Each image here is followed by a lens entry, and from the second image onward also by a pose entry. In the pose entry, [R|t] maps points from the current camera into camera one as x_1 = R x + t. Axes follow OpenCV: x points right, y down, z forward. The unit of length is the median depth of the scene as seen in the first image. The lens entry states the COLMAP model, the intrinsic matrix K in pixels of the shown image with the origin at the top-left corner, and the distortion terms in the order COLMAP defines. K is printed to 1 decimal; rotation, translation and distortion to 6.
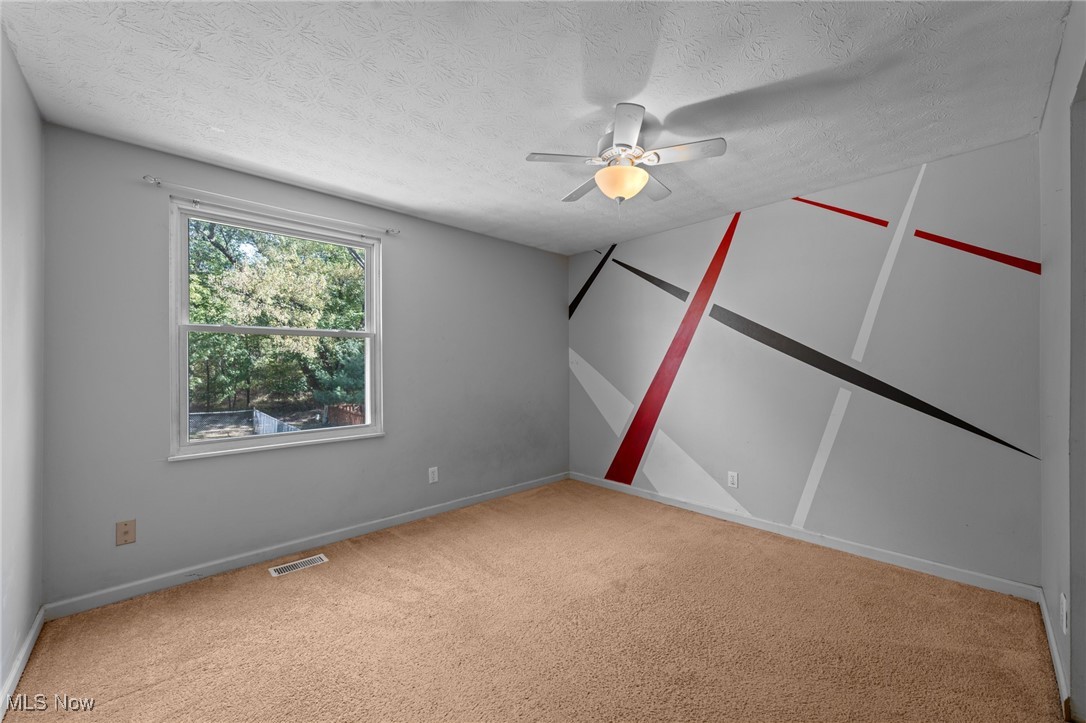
lens RADIAL K [[408.9, 0, 533.3], [0, 408.9, 365.8], [0, 0, 1]] dist [-0.000198, 0.000084]
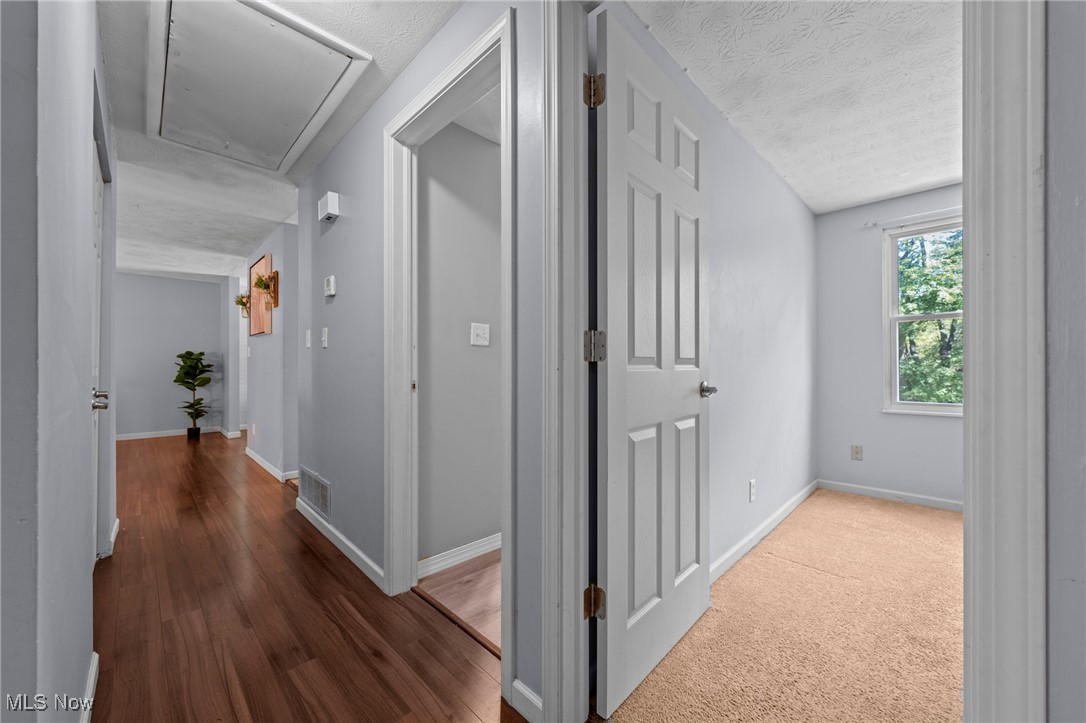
lens RADIAL K [[408.9, 0, 536.2], [0, 408.9, 365.8], [0, 0, 1]] dist [-0.000198, 0.000084]
pose [[0.026269, 0.000423, -0.999655, 0.557291], [0.008384, 0.999965, 0.000644, 0.058892], [0.999620, -0.008398, 0.026264, -0.282651]]
